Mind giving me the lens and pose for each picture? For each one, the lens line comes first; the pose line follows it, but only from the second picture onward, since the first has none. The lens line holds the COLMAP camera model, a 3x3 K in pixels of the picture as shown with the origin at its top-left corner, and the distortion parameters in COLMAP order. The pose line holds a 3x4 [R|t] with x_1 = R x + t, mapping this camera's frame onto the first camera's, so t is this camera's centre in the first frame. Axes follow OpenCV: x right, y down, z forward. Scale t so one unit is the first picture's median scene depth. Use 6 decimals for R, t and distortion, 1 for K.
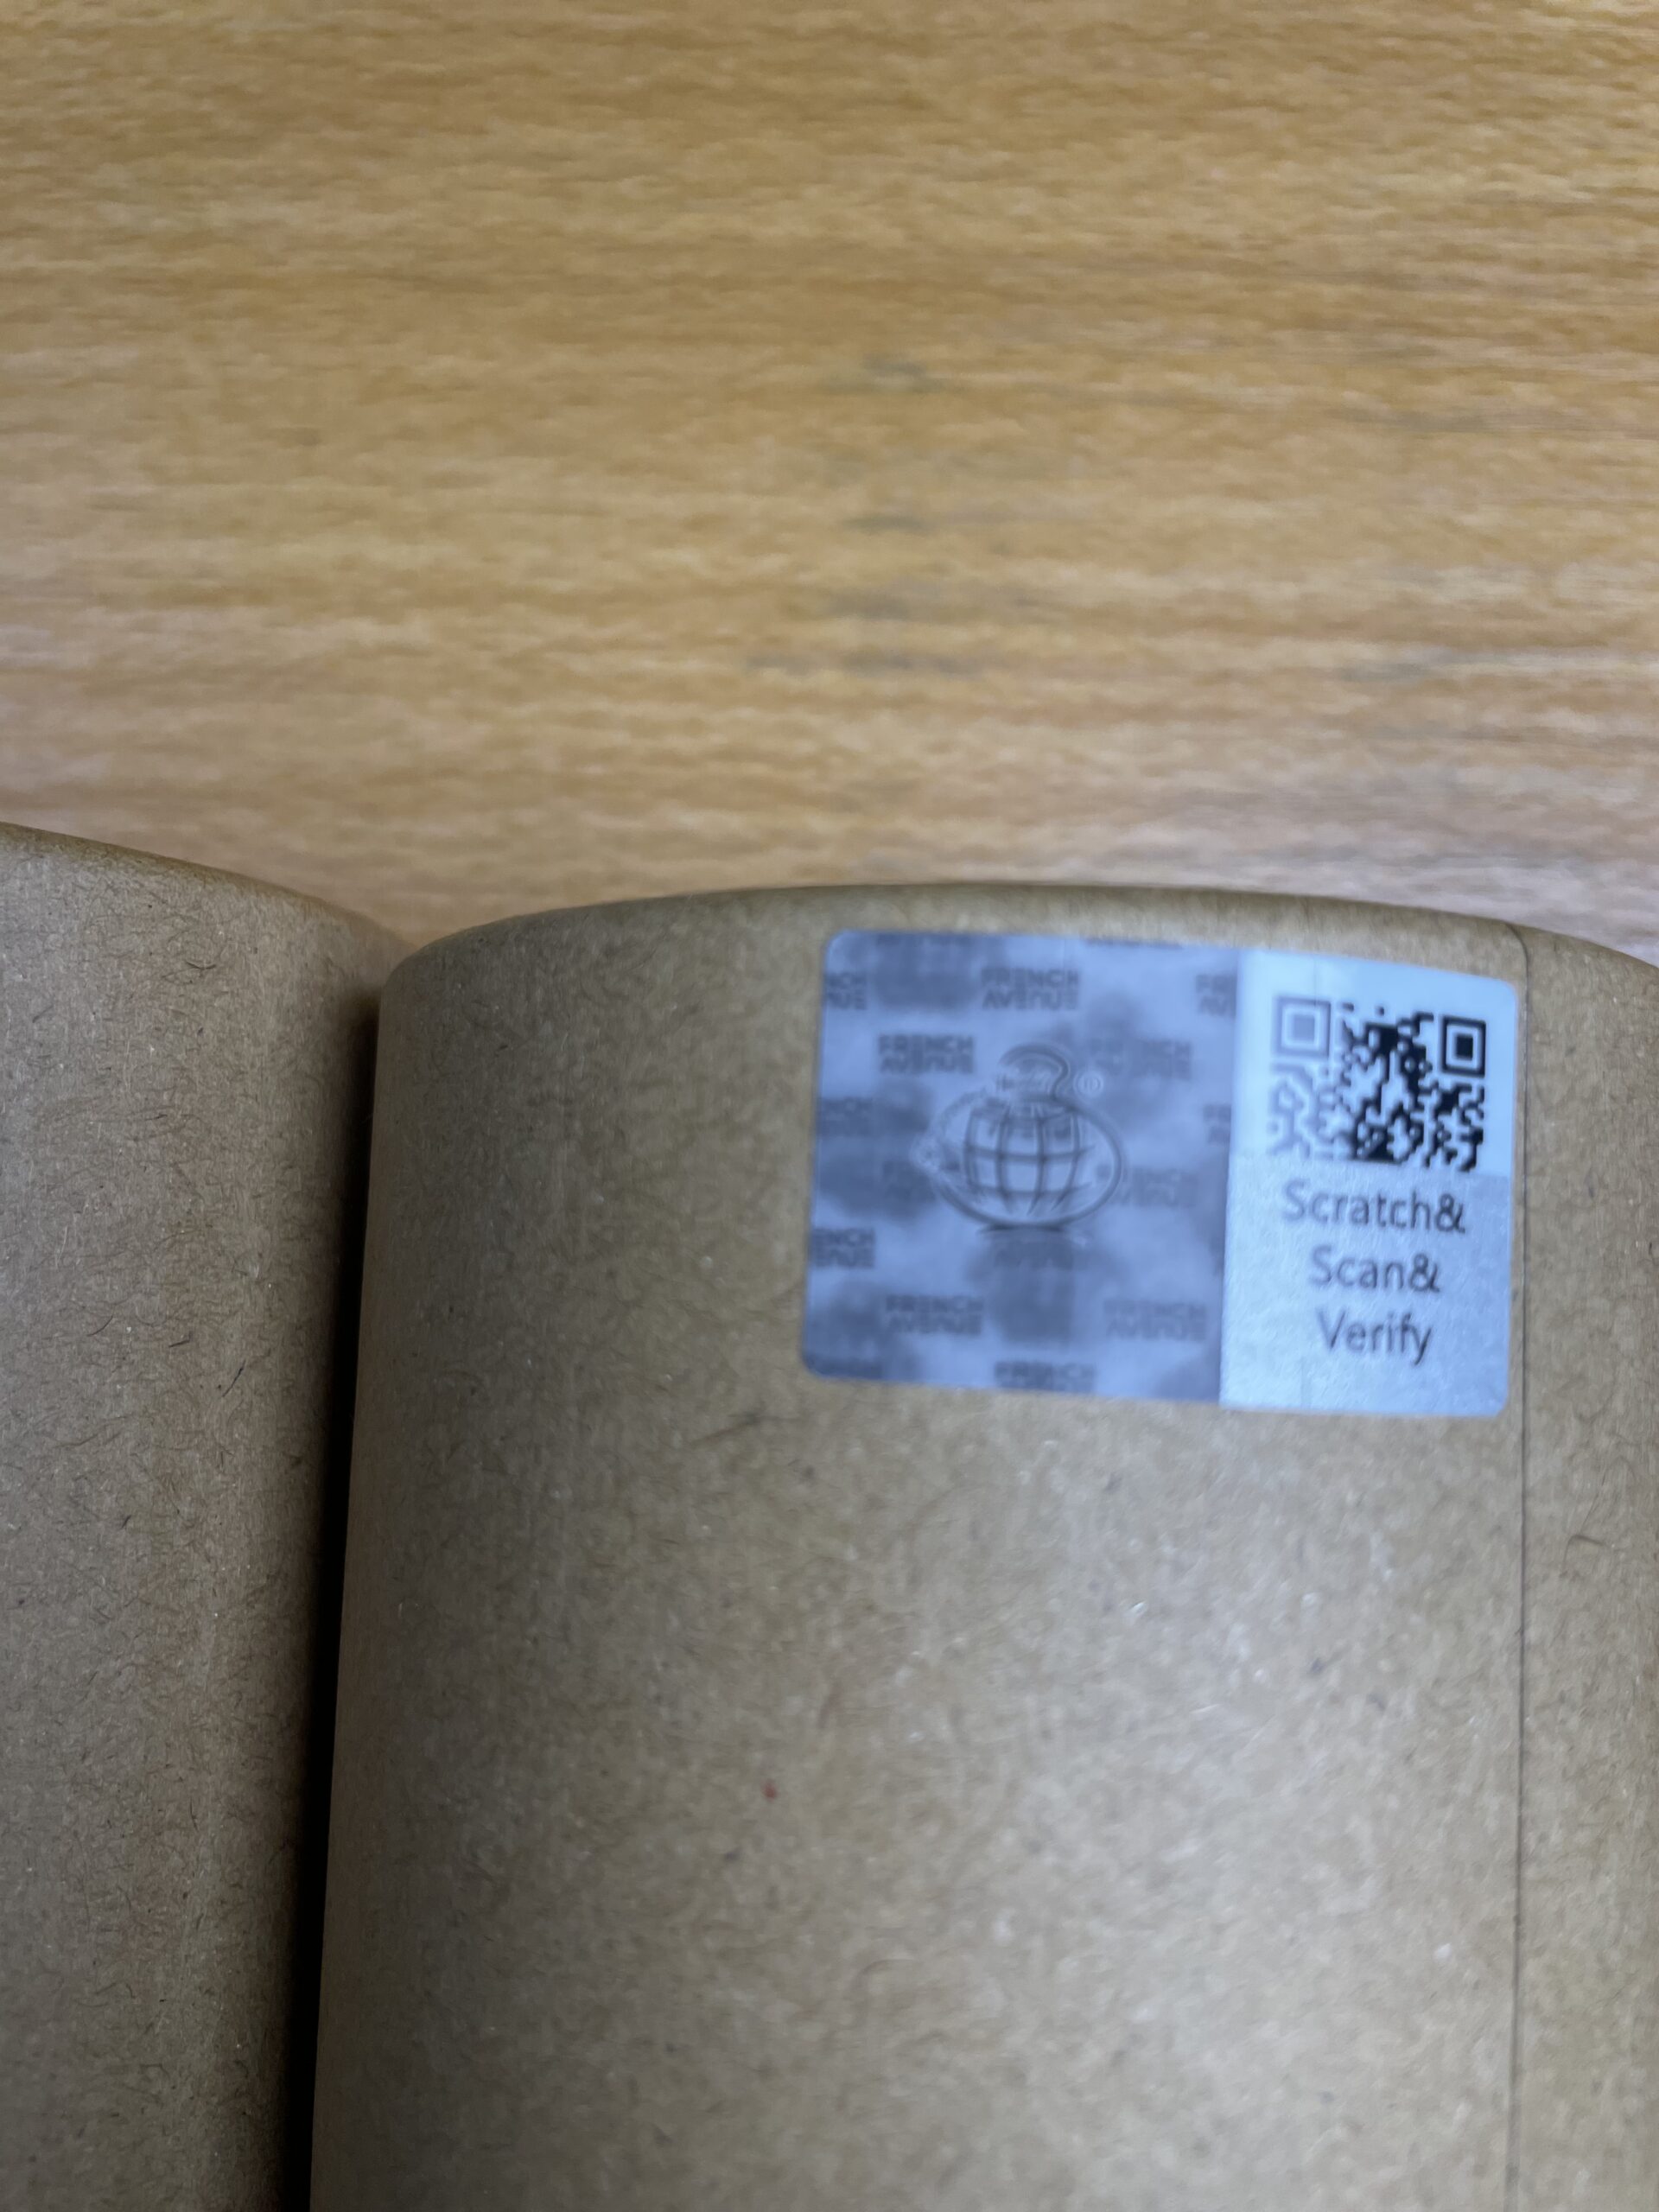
lens RADIAL K [[1731.3, 0, 829.5], [0, 1731.3, 1106.0], [0, 0, 1]] dist [0.034286, -0.113347]
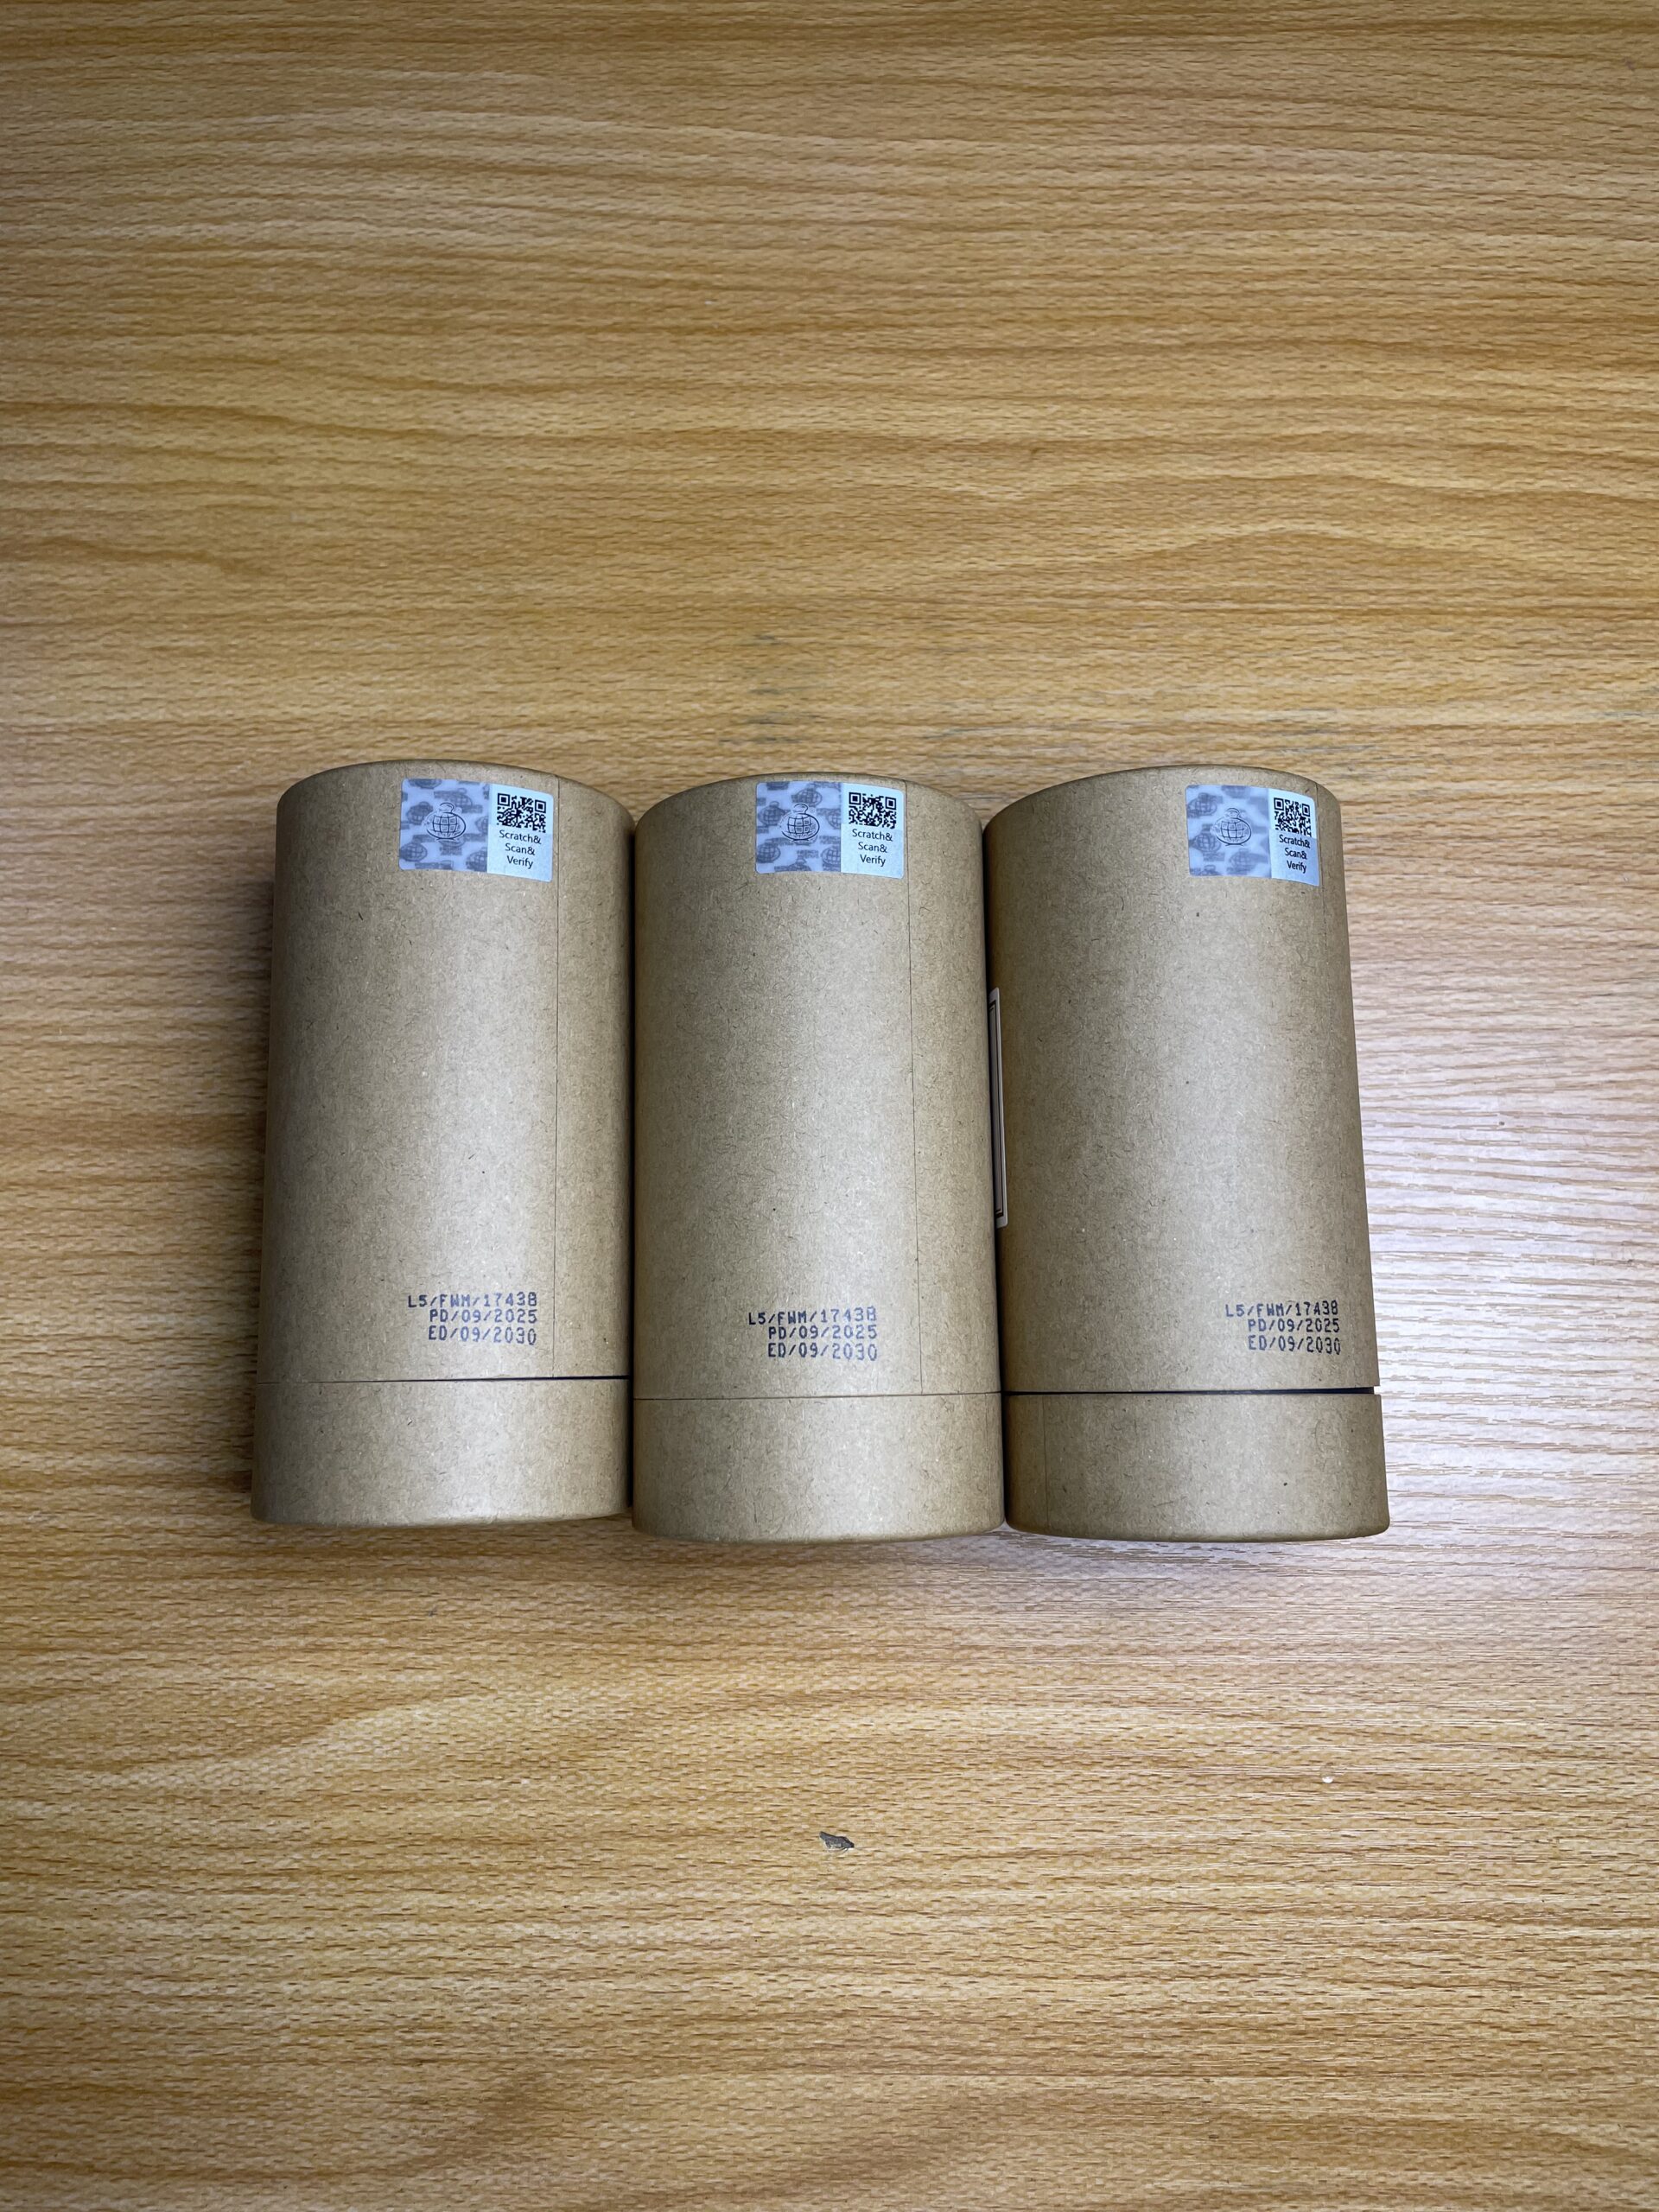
lens RADIAL K [[1673.0, 0, 829.5], [0, 1673.0, 1106.0], [0, 0, 1]] dist [0.058119, -0.111152]
pose [[0.997154, -0.048582, 0.057658, -0.054008], [0.052120, 0.996743, -0.061542, 0.524598], [-0.054481, 0.064372, 0.996438, -1.732793]]
